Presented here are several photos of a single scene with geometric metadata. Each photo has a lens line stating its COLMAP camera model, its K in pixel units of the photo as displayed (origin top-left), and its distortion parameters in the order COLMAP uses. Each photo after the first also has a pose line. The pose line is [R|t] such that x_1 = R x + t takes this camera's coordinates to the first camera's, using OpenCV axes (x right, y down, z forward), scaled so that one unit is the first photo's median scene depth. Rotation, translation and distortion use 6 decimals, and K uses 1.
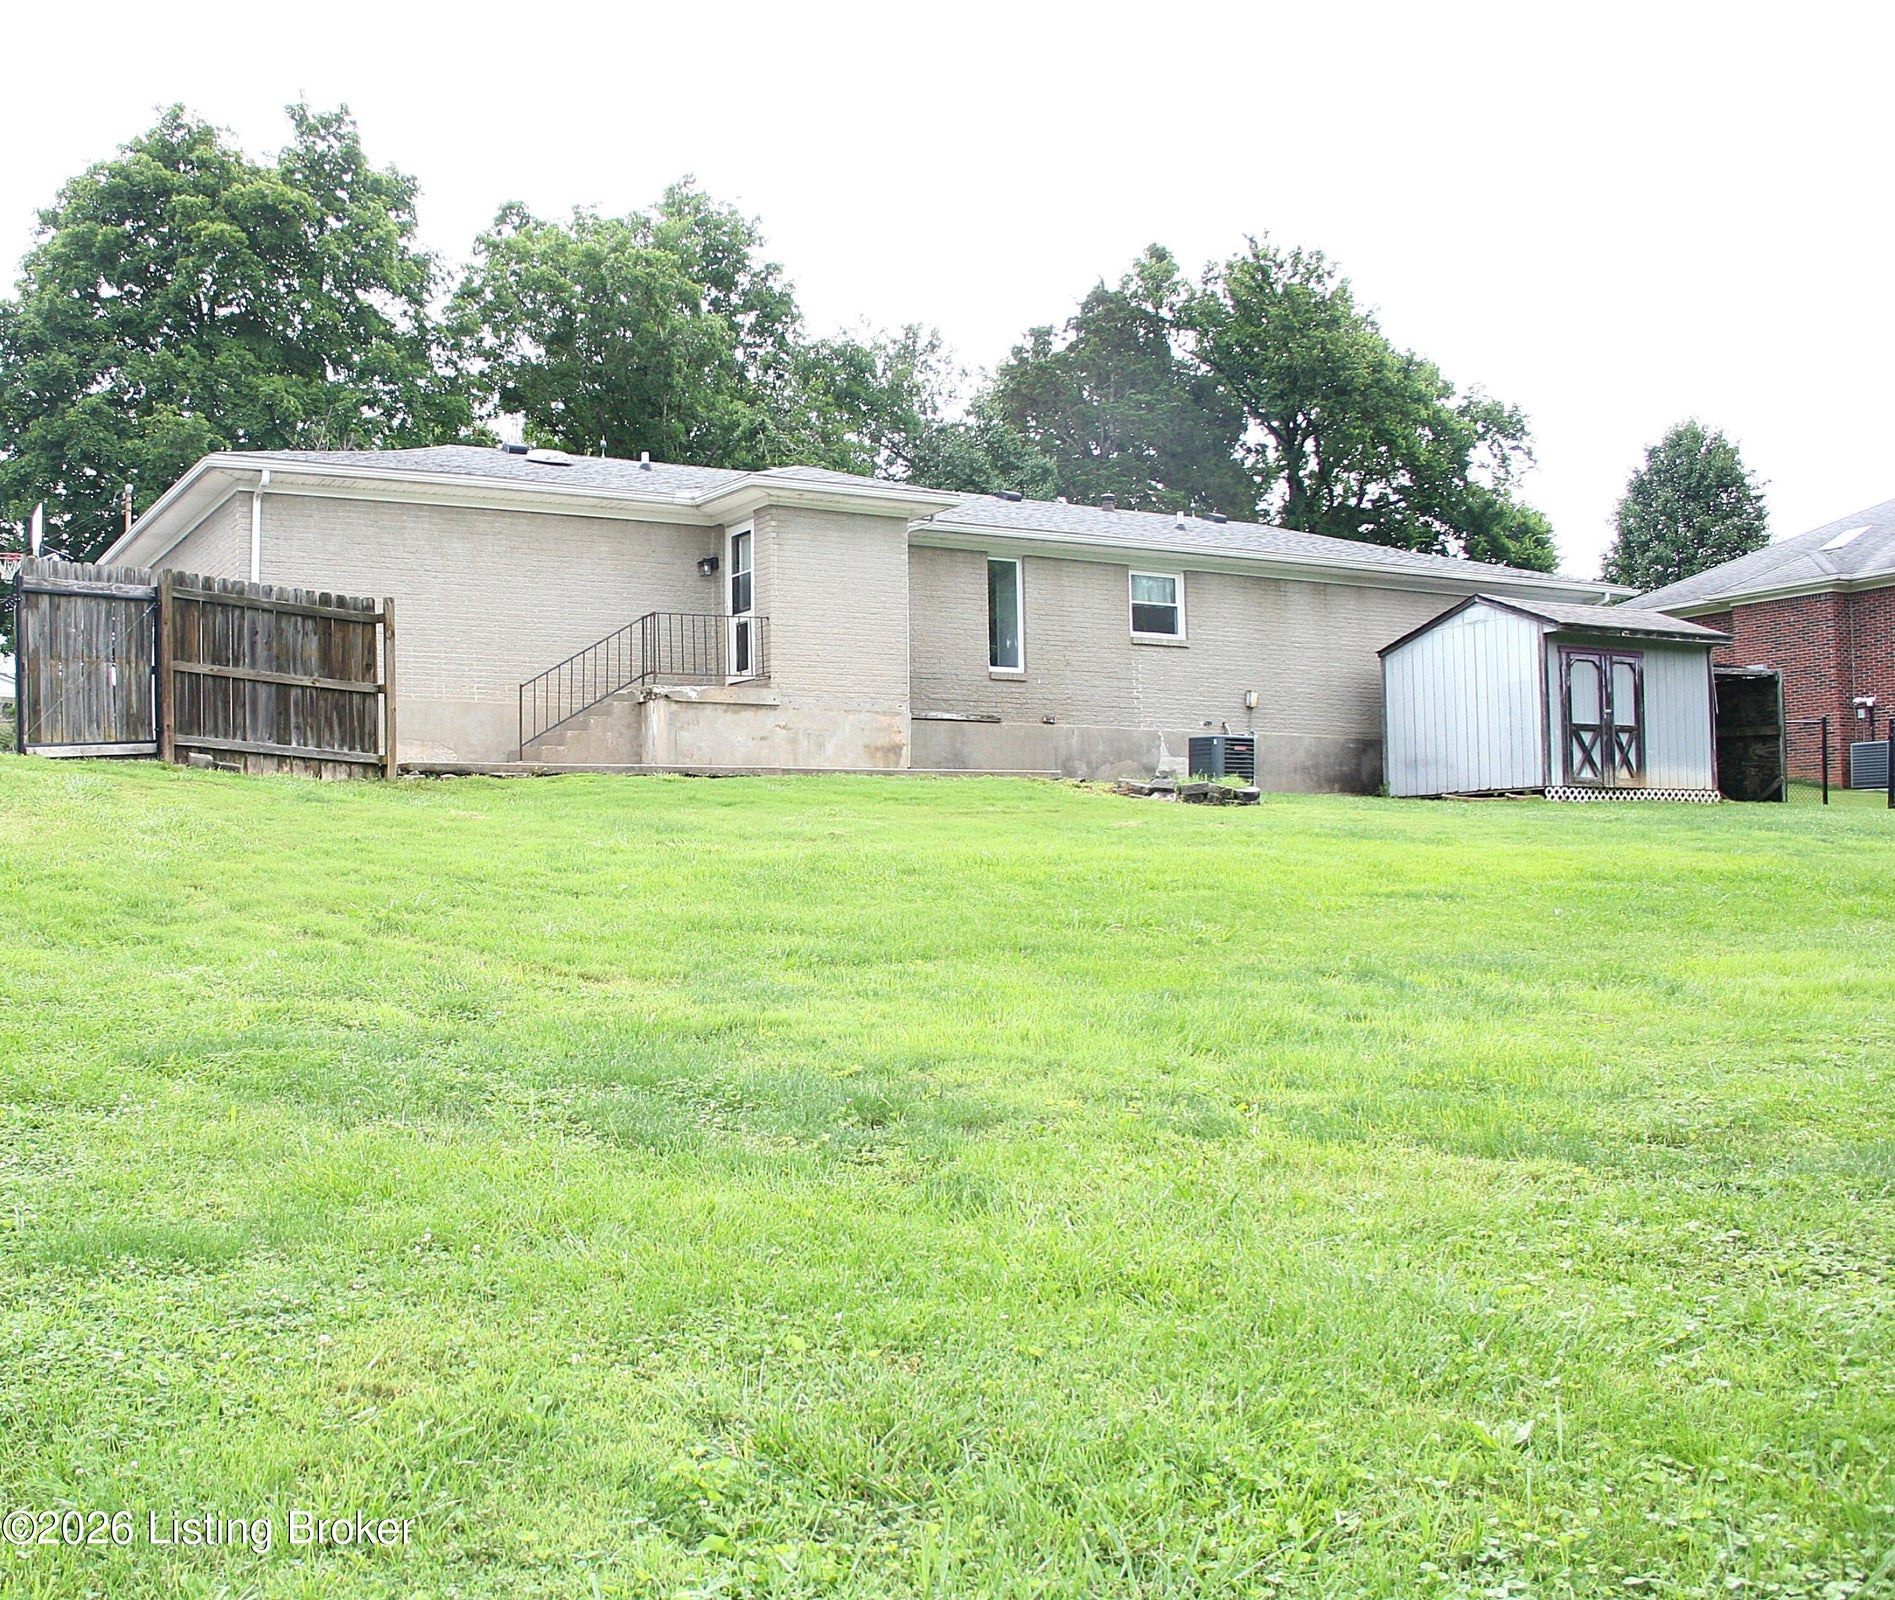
lens RADIAL K [[2035.4, 0, 947.9], [0, 2035.4, 805.7], [0, 0, 1]] dist [0.001985, 0.000000]
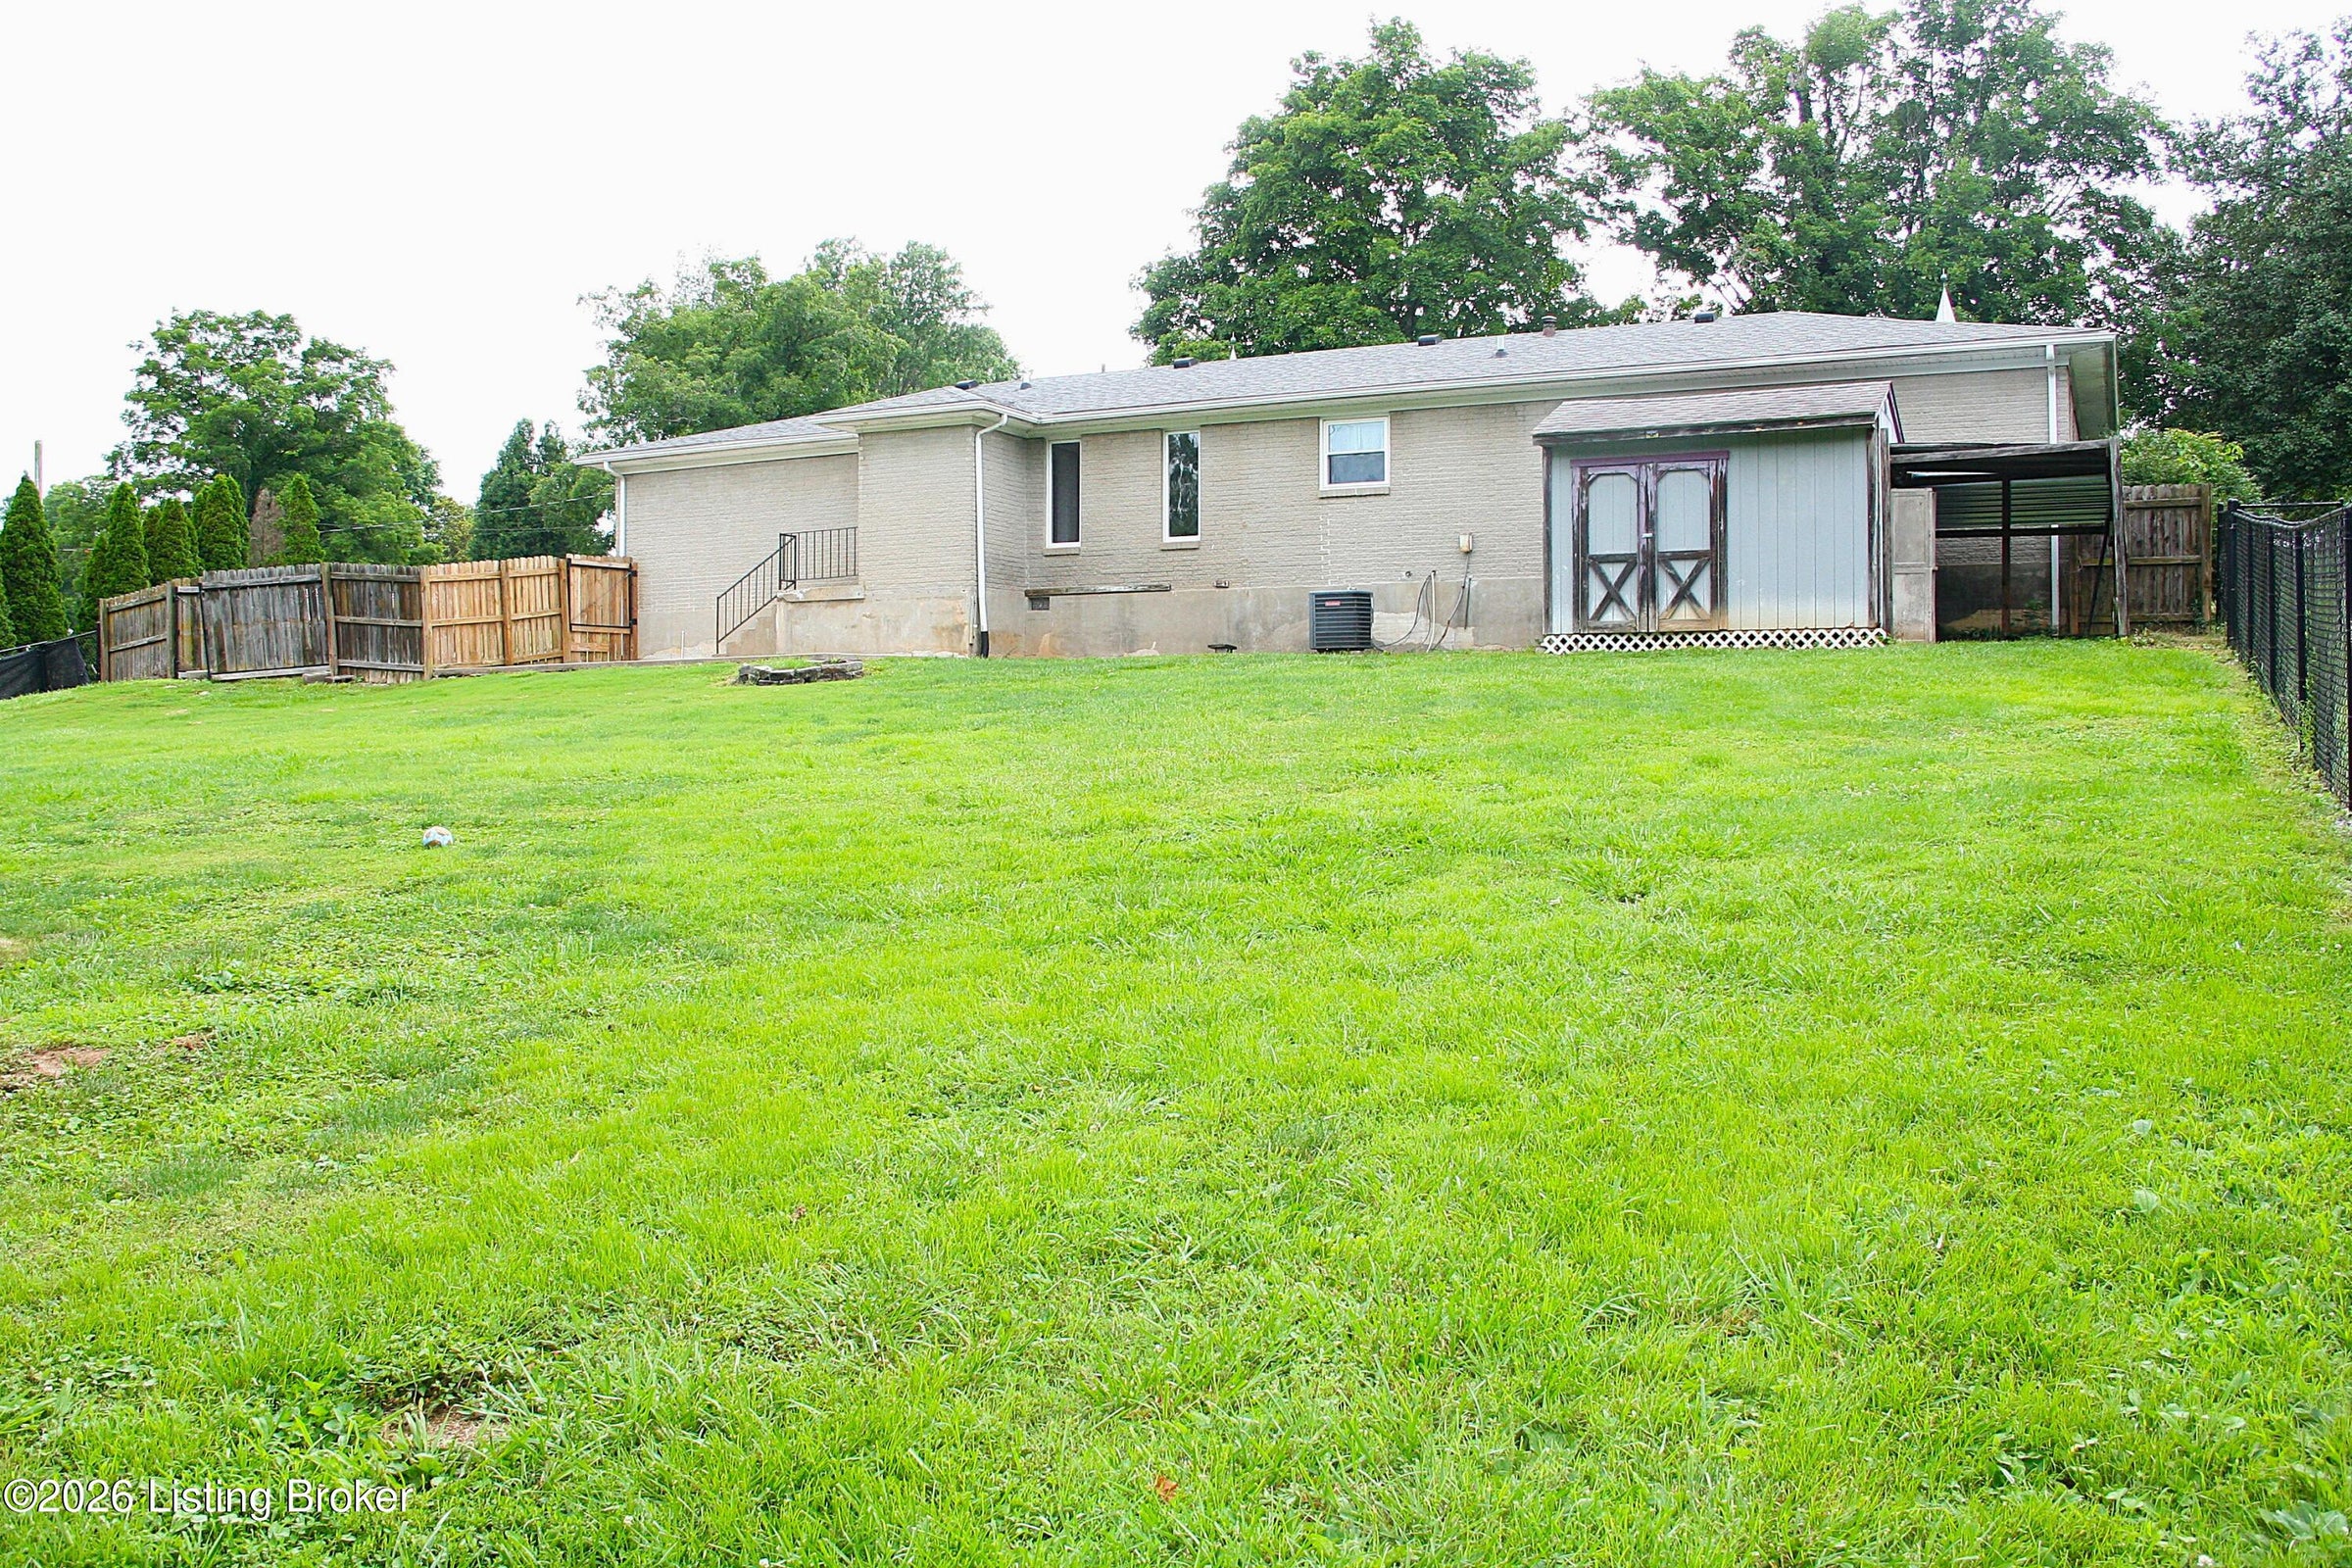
lens RADIAL K [[1994.9, 0, 1175.9], [0, 1994.9, 778.3], [0, 0, 1]] dist [-0.115620, 0.000169]
pose [[0.549758, 0.027848, -0.834860, 0.871990], [0.034341, 0.997846, 0.055898, -0.001581], [0.834618, -0.059400, 0.547617, 0.427785]]
